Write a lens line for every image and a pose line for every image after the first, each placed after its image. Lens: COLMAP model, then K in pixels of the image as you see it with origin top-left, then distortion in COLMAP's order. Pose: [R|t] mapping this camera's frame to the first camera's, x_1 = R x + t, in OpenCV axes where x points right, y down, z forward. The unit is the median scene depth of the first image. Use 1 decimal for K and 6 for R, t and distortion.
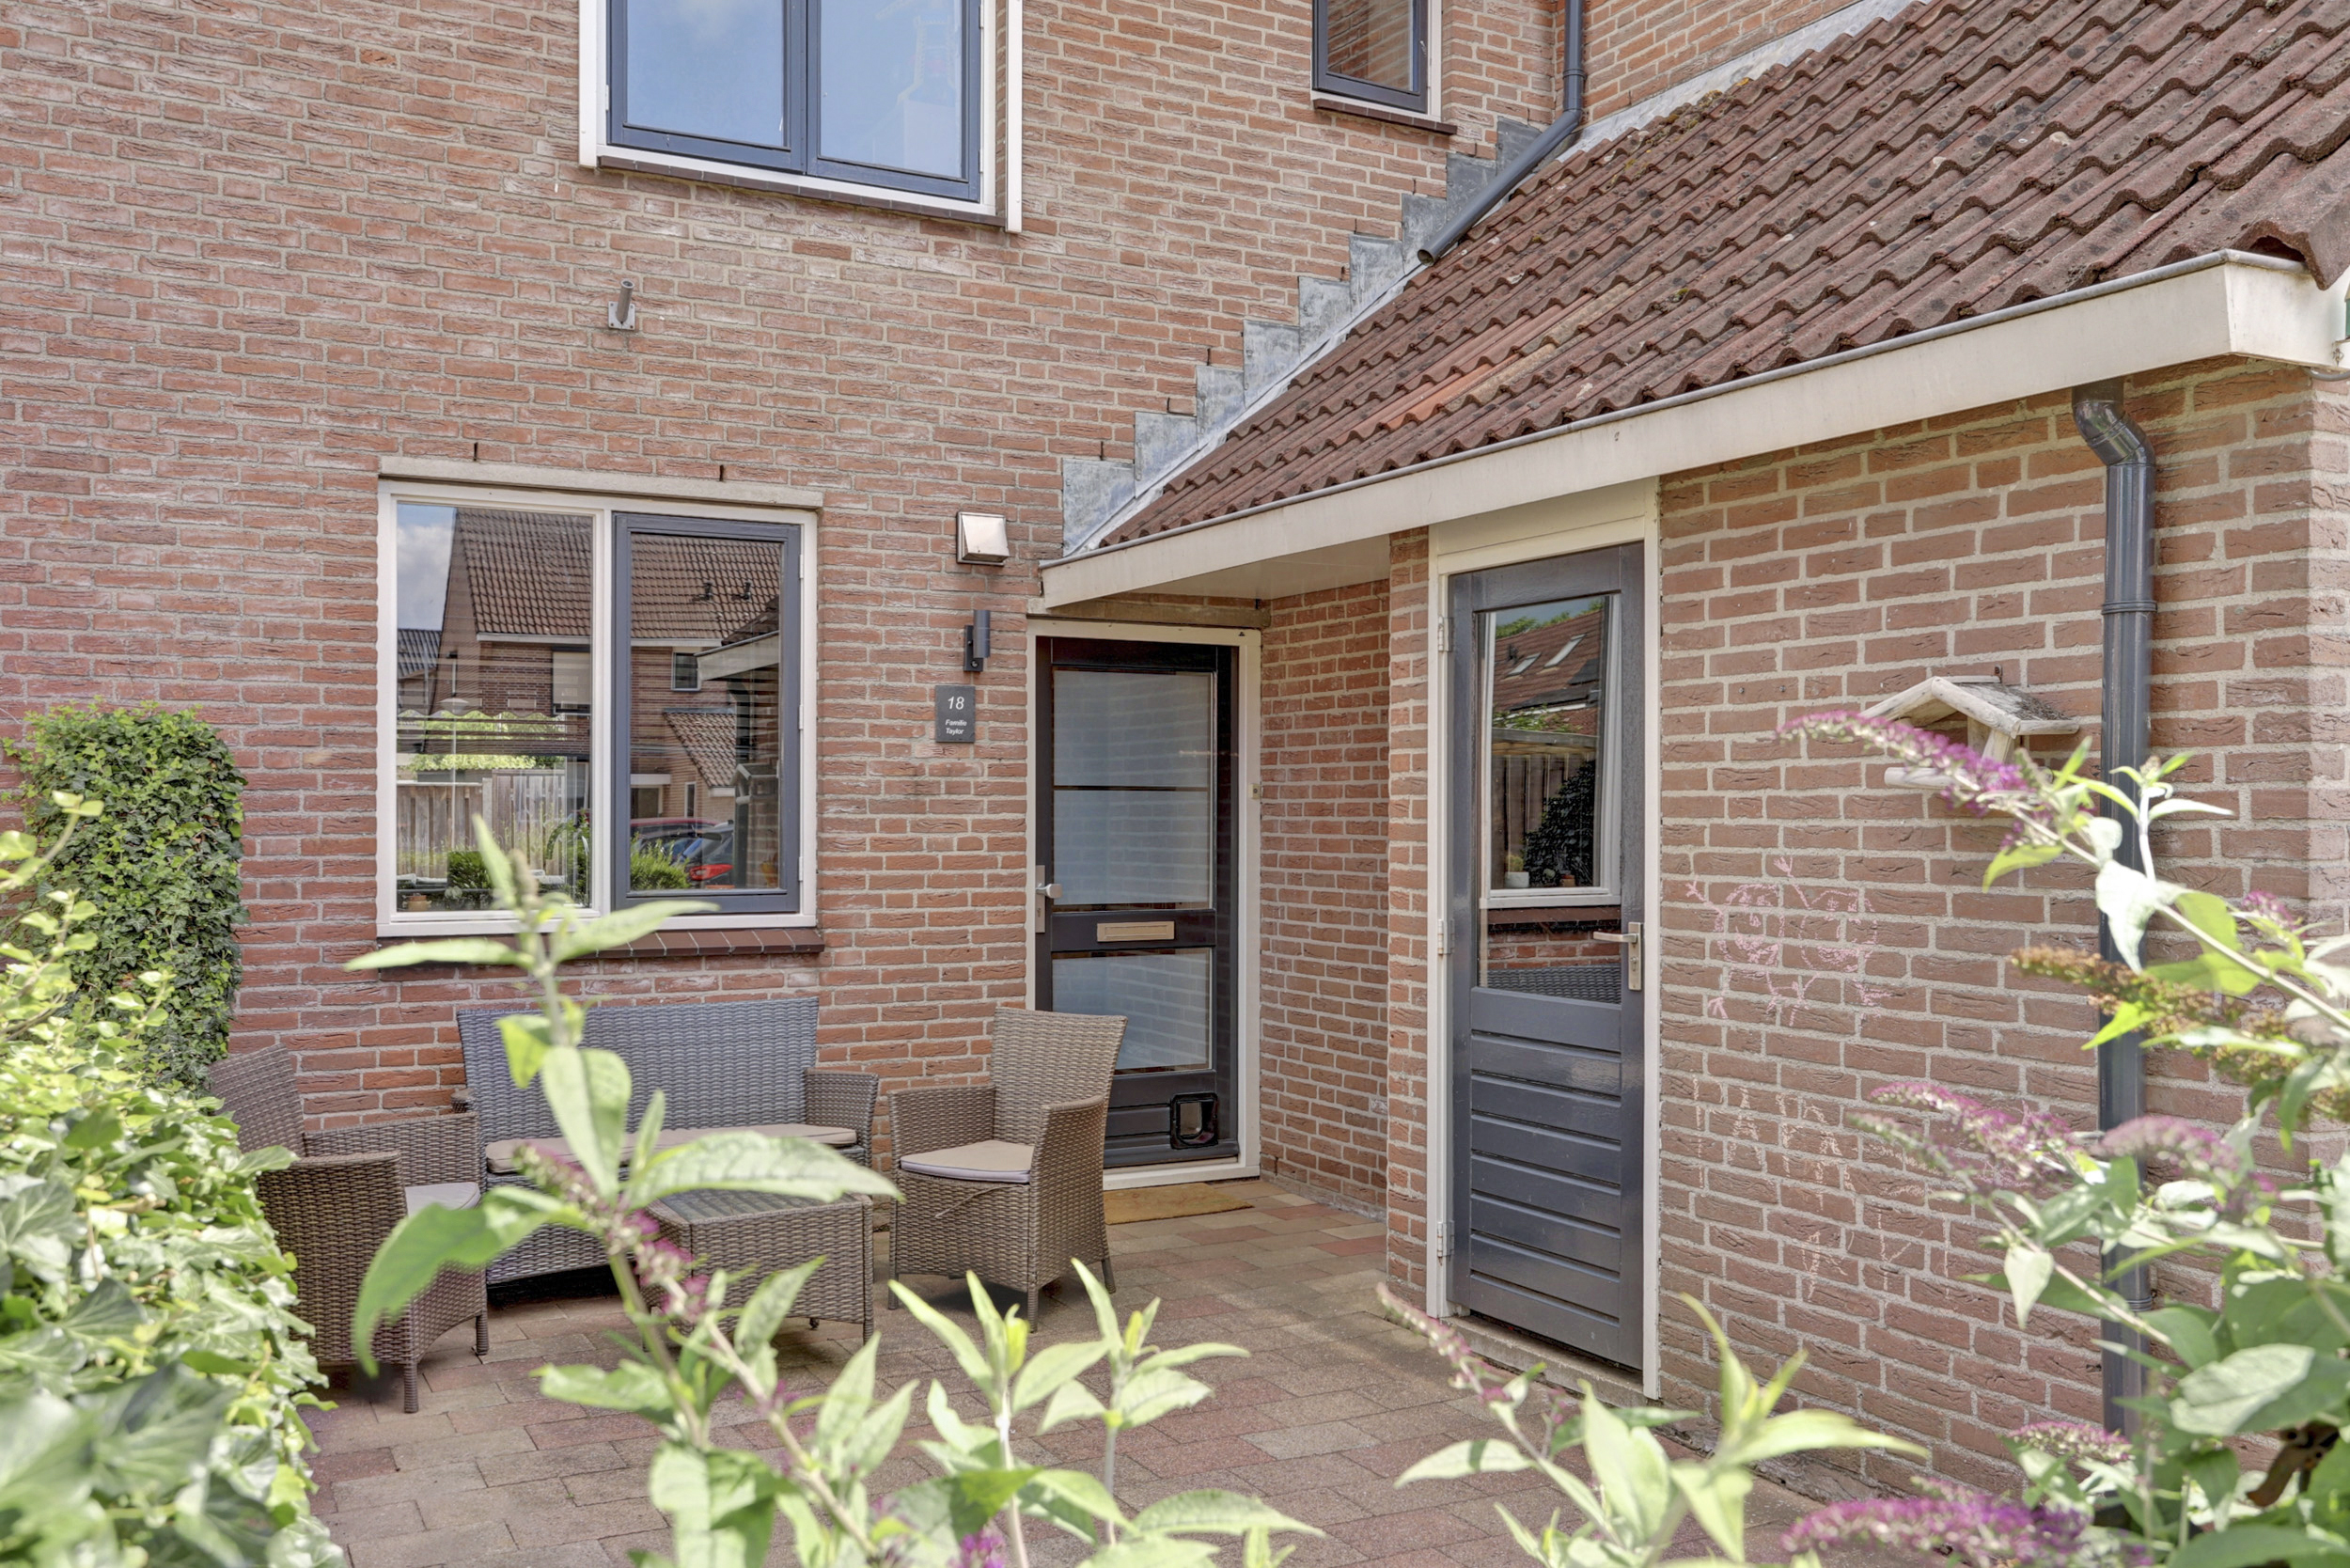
lens RADIAL K [[1995.9, 0, 1170.6], [0, 1995.9, 786.7], [0, 0, 1]] dist [0.015088, 0.011058]
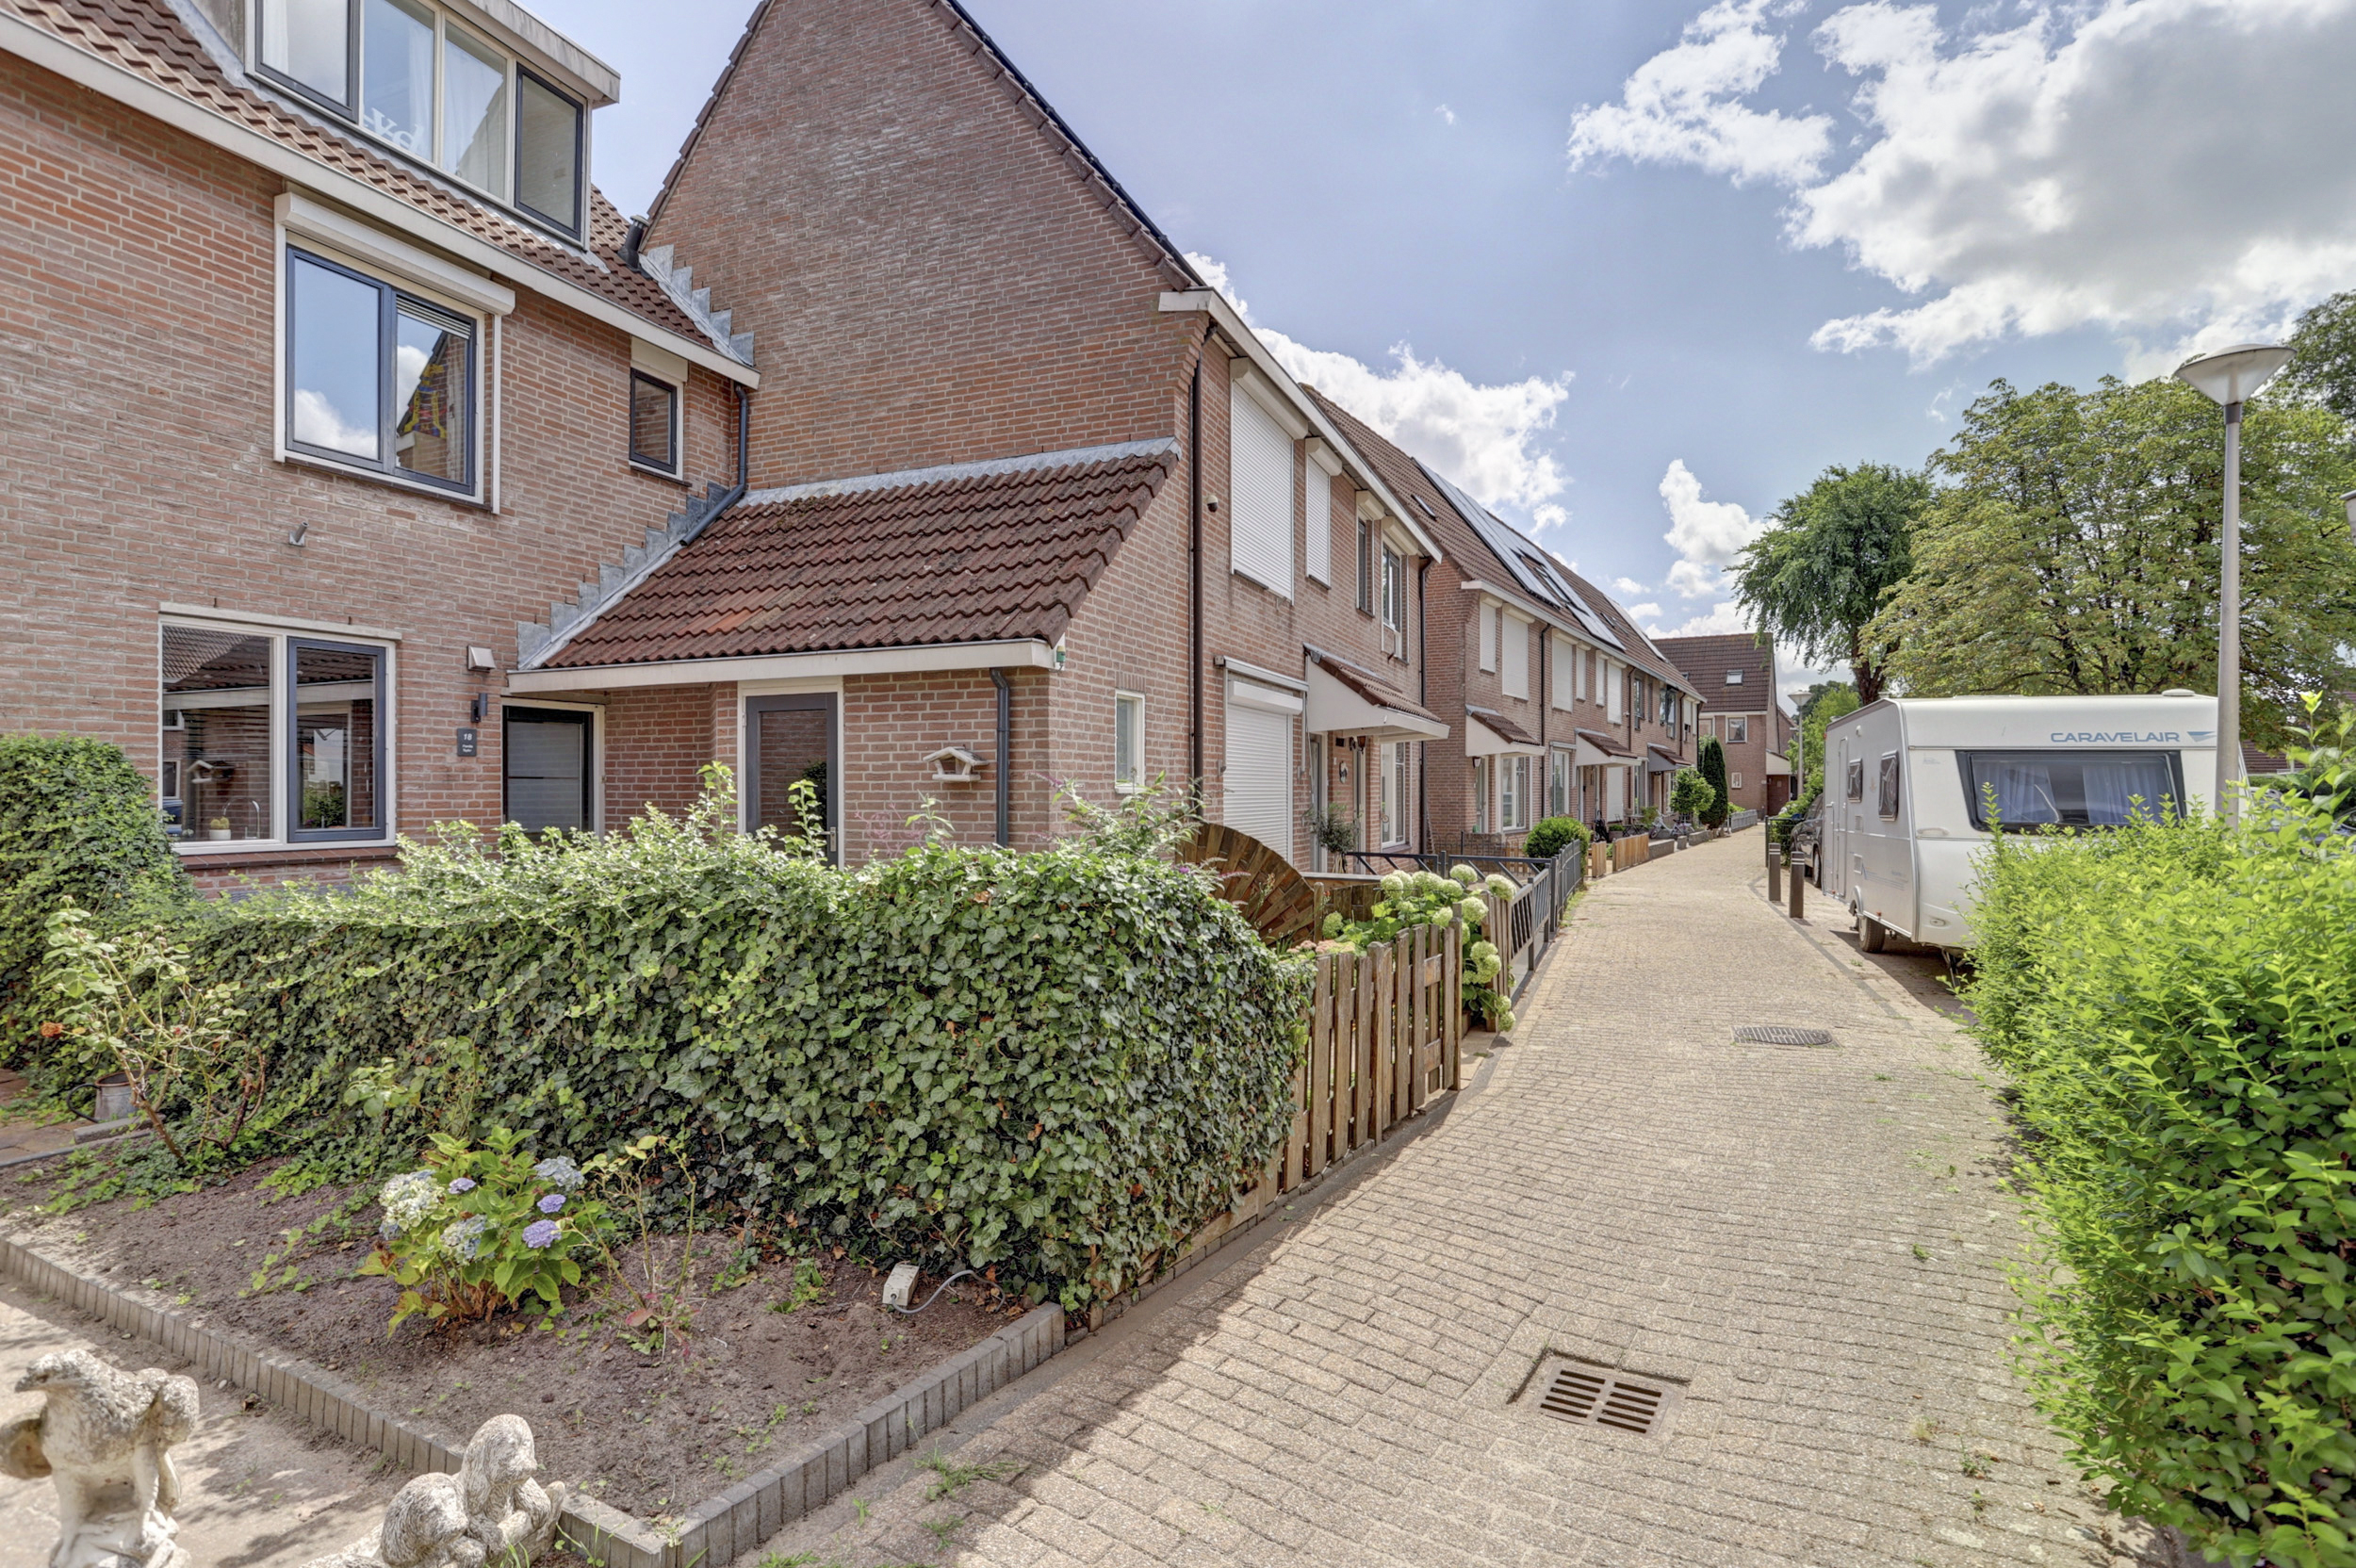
lens RADIAL K [[1162.6, 0, 1177.1], [0, 1162.6, 784.2], [0, 0, 1]] dist [-0.000050, 0.000032]
pose [[0.766227, -0.000018, 0.642569, -0.331562], [-0.004772, 0.999972, 0.005718, -0.003097], [-0.642552, -0.007448, 0.766206, -0.422582]]
